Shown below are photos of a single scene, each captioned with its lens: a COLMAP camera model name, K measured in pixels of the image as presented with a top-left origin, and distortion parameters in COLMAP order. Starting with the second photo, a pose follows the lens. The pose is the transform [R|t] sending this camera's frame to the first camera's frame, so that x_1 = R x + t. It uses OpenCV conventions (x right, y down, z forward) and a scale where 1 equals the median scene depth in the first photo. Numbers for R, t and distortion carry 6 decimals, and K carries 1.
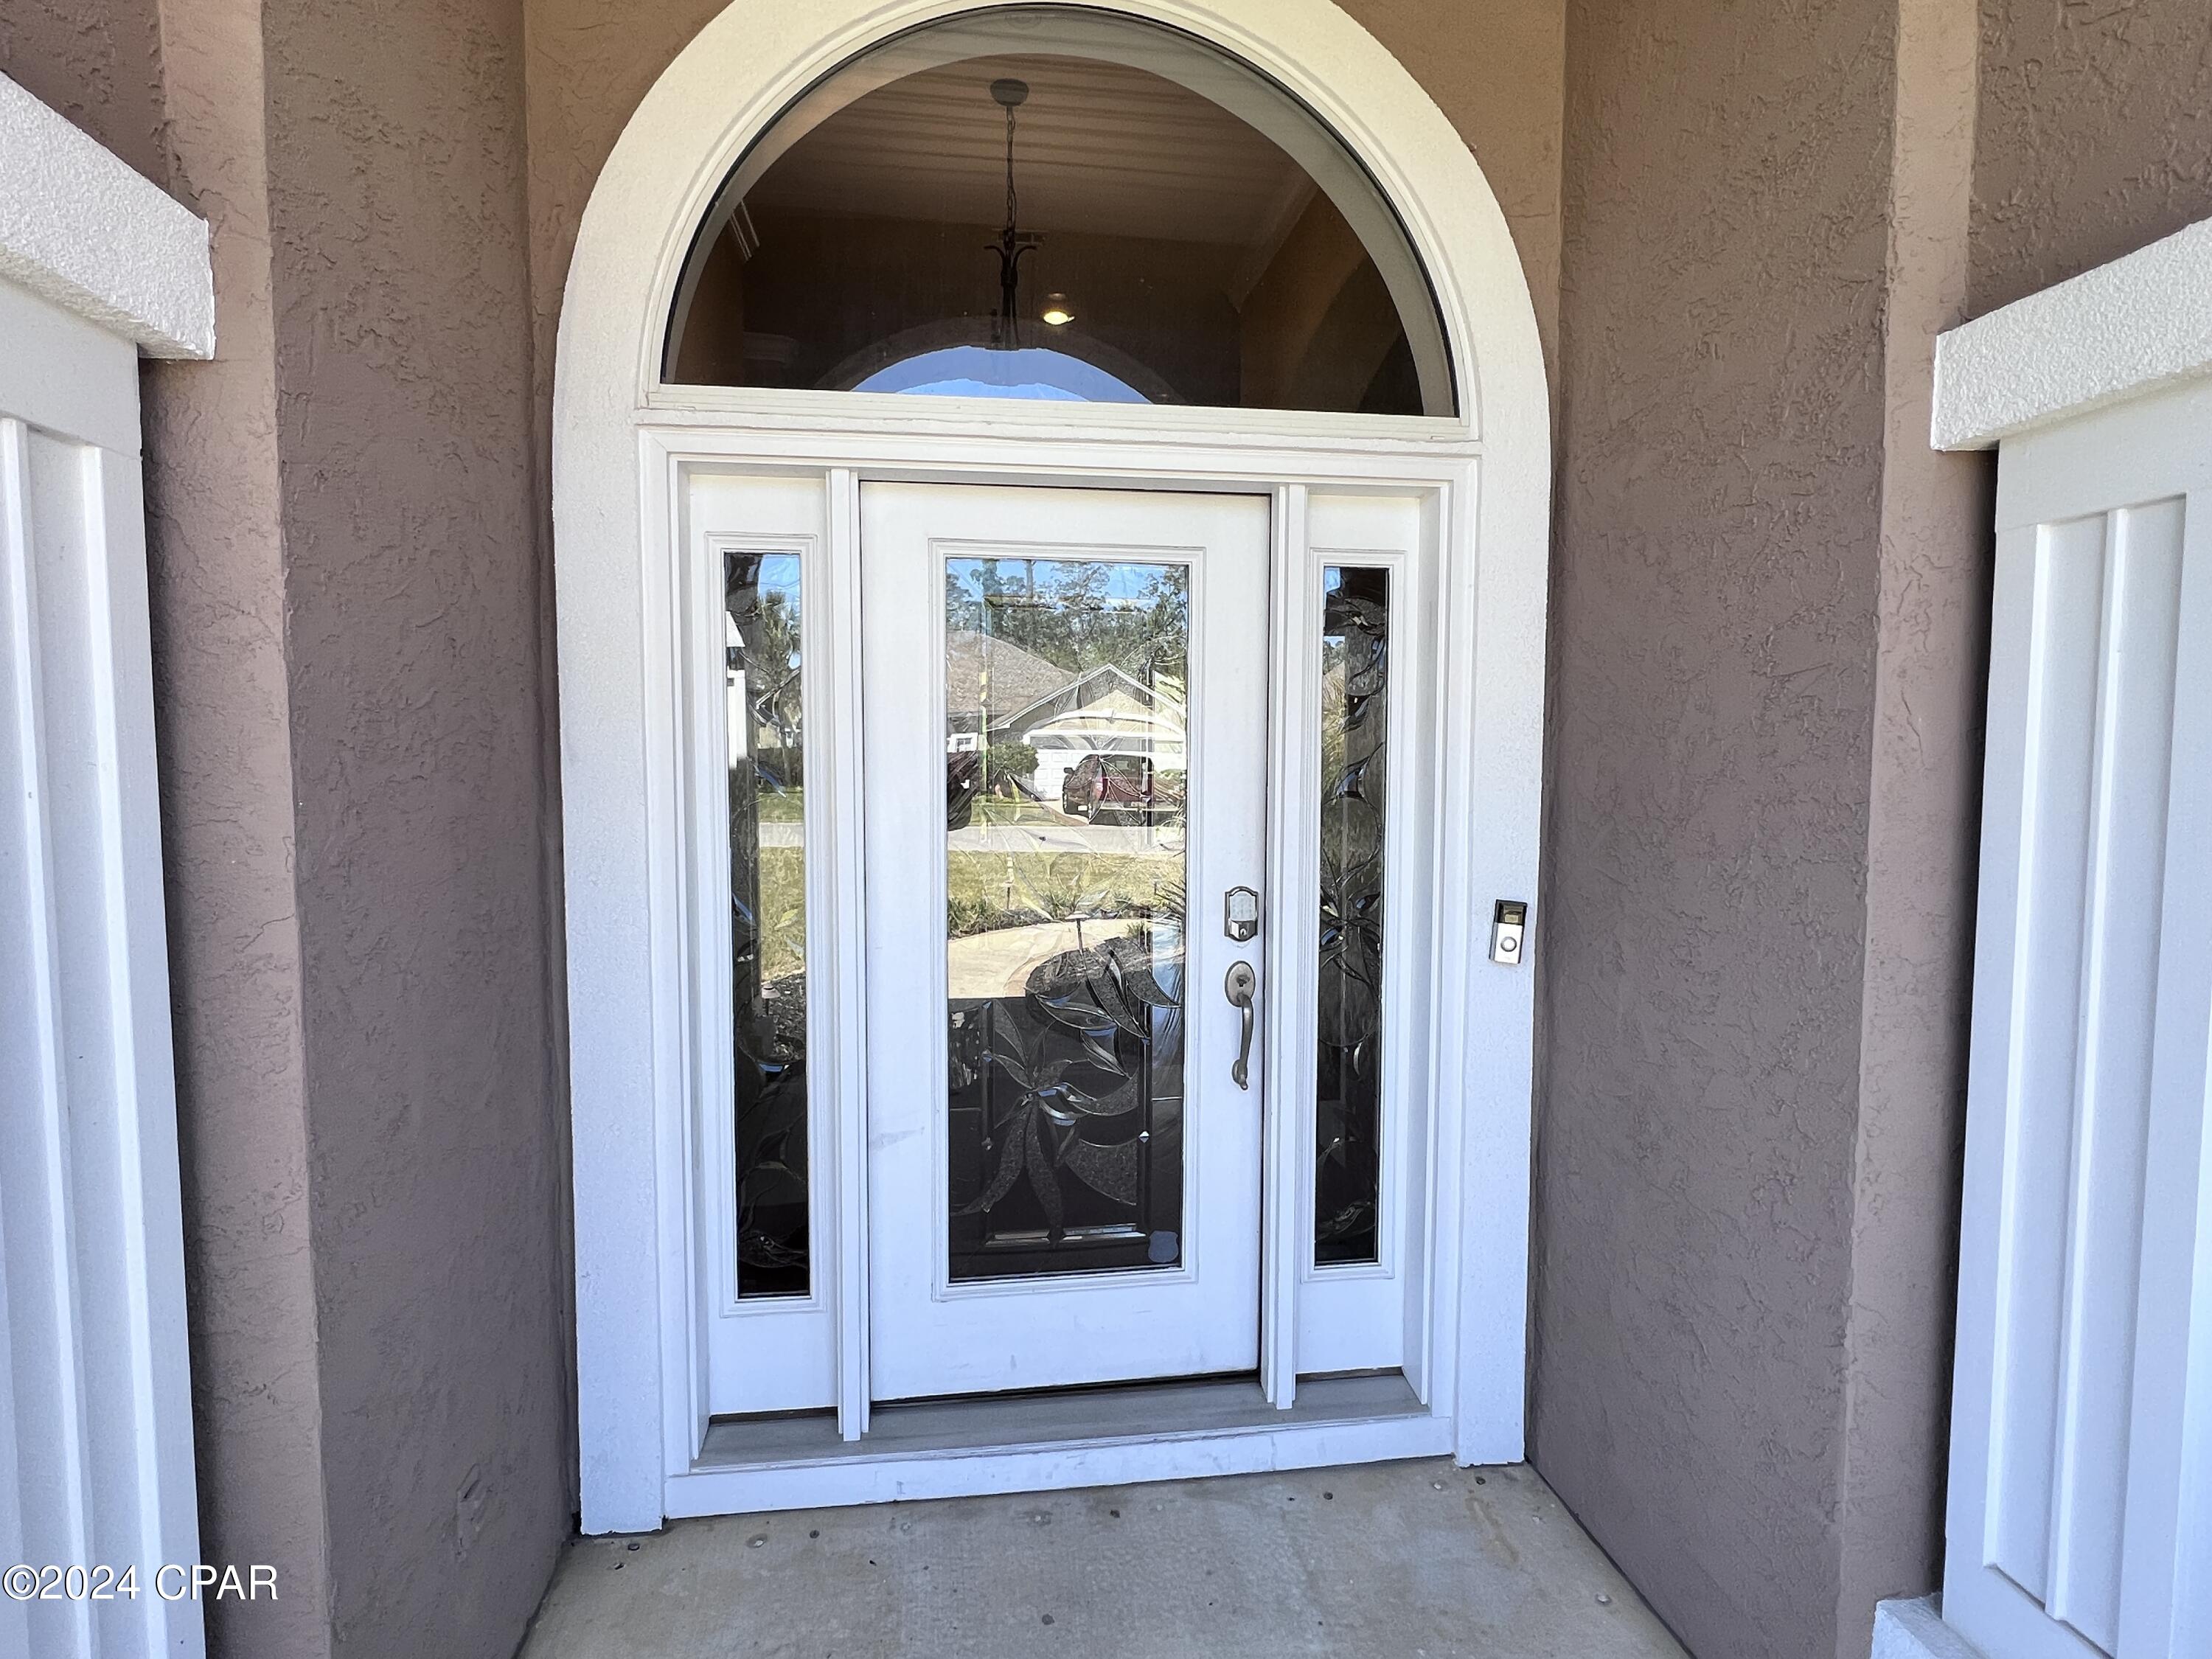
lens RADIAL K [[1177.9, 0, 1104.2], [0, 1177.9, 828.9], [0, 0, 1]] dist [0.001135, 0.000456]
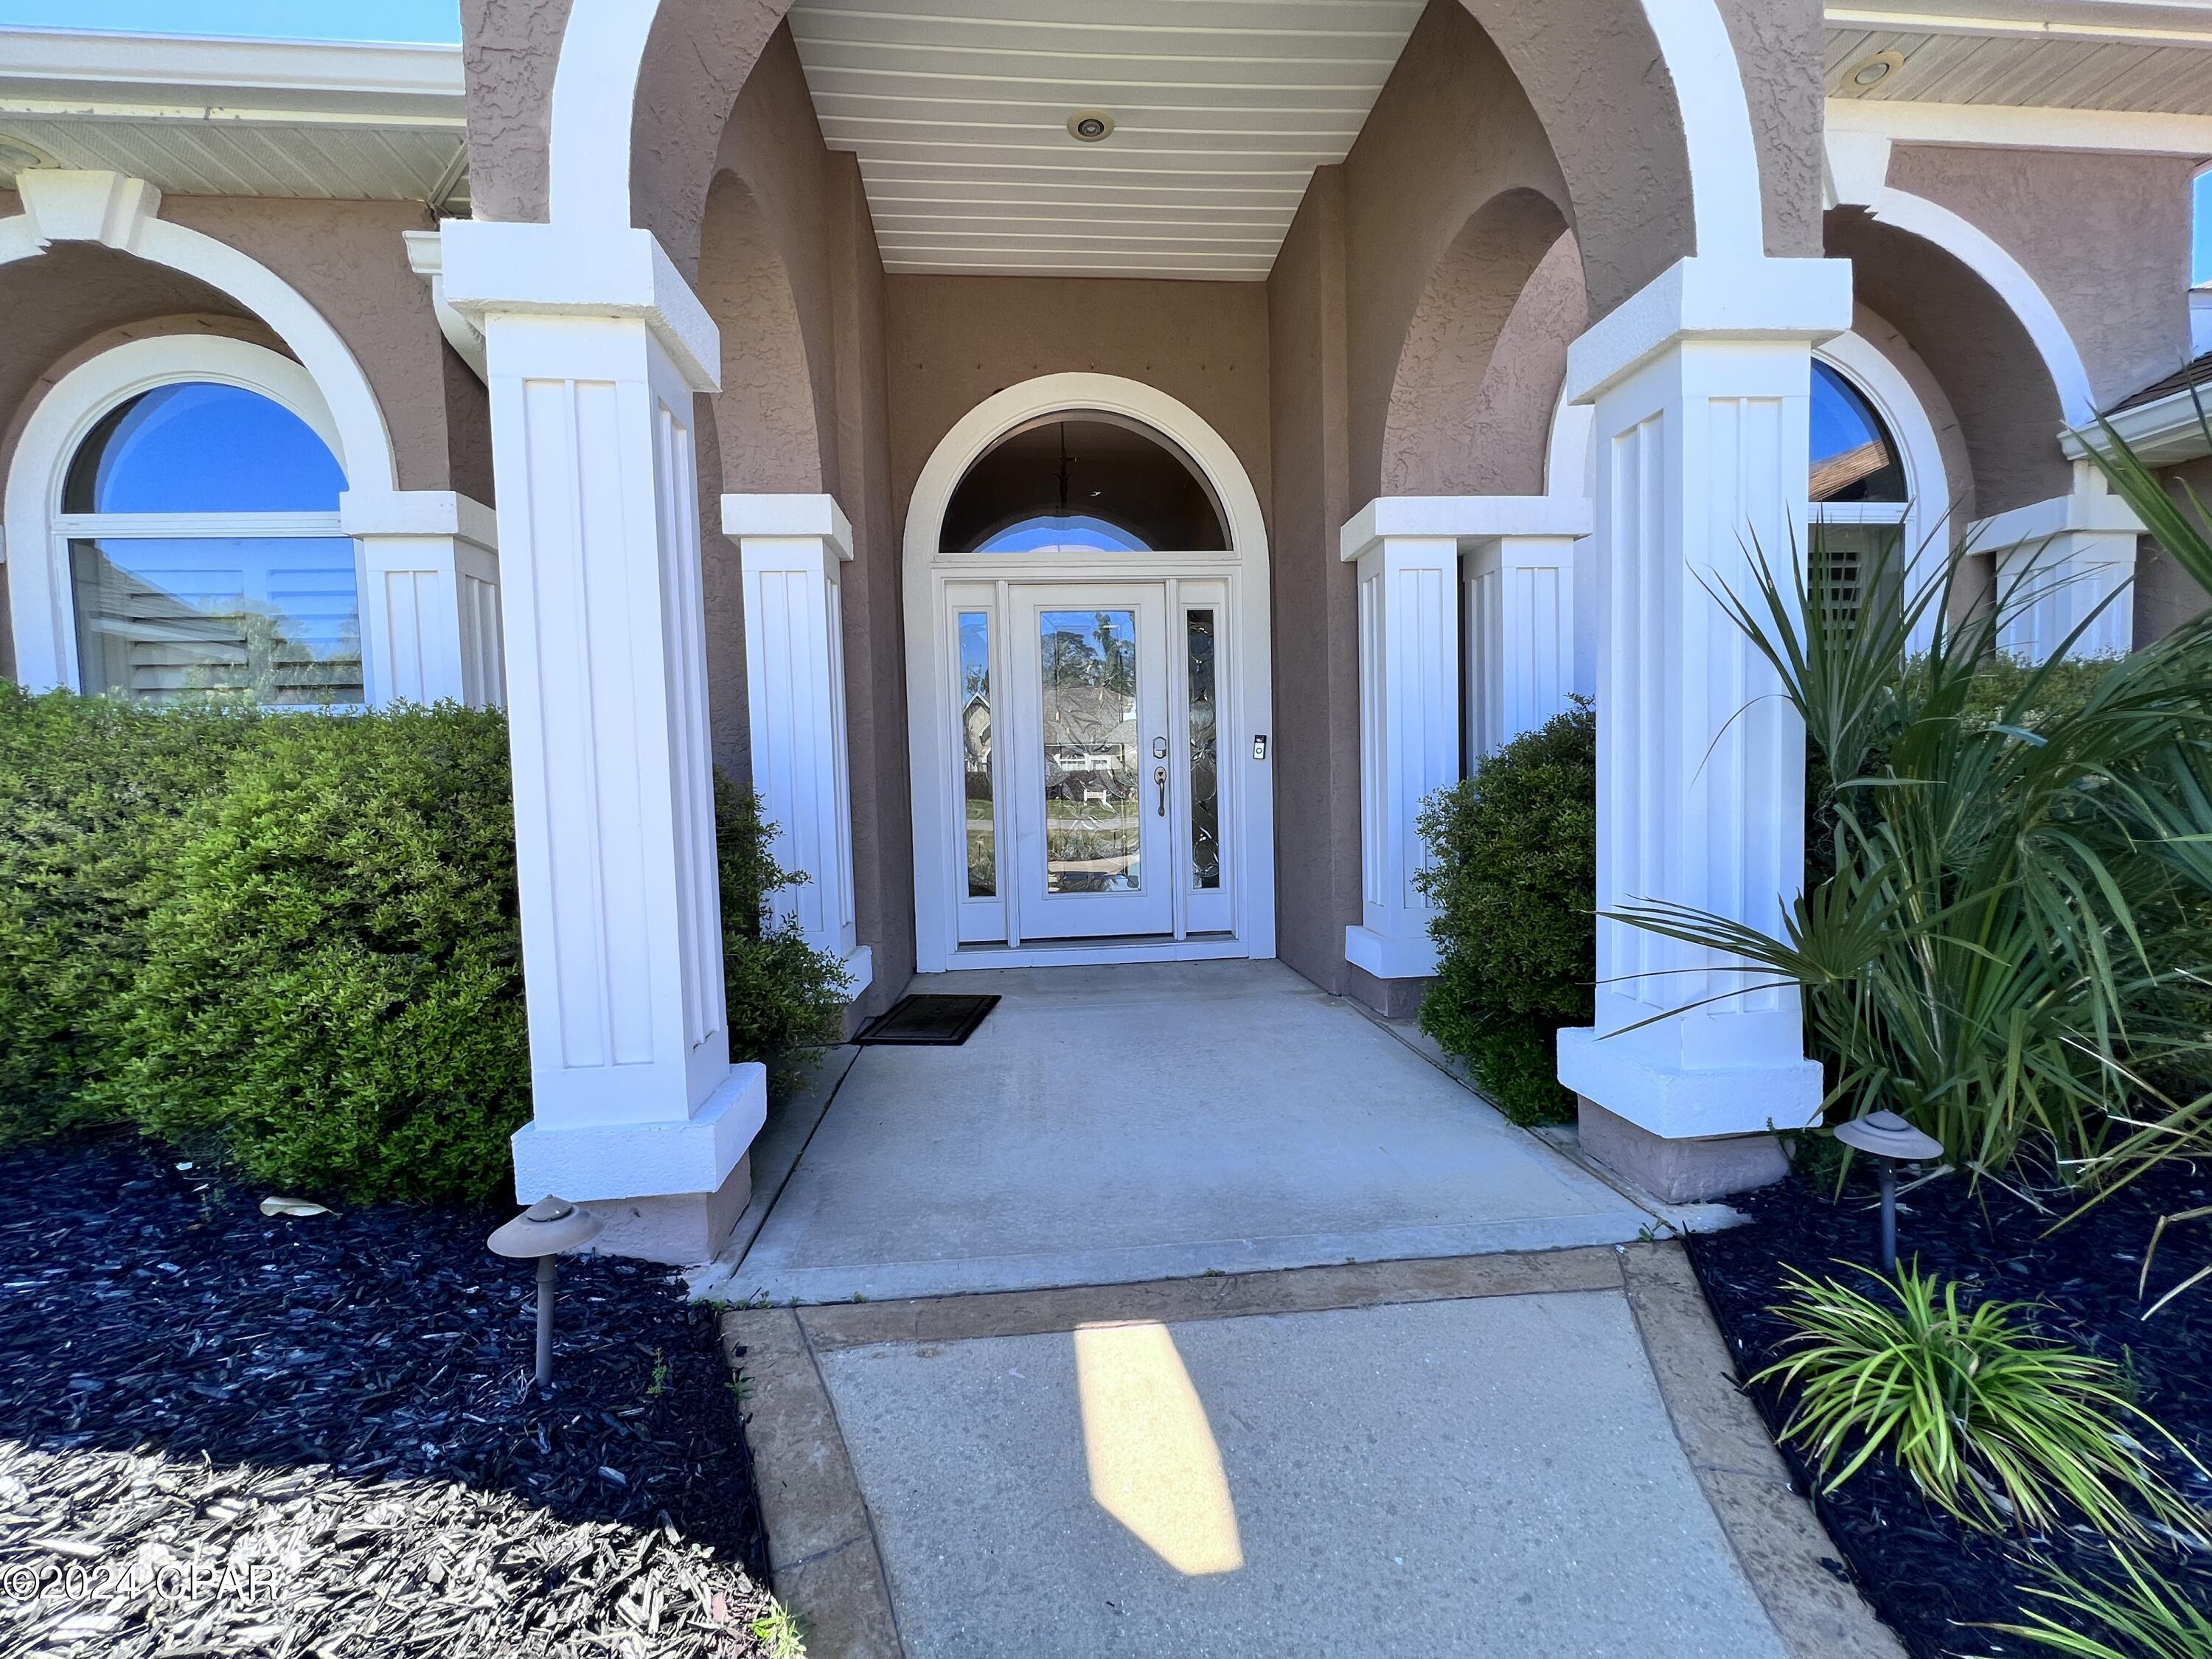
lens RADIAL K [[886.0, 0, 1106.8], [0, 886.0, 827.8], [0, 0, 1]] dist [-0.013461, -0.000161]
pose [[0.998144, -0.027941, -0.054109, 0.106766], [0.027265, 0.999541, -0.013187, 0.282328], [0.054453, 0.011687, 0.998448, -0.961334]]
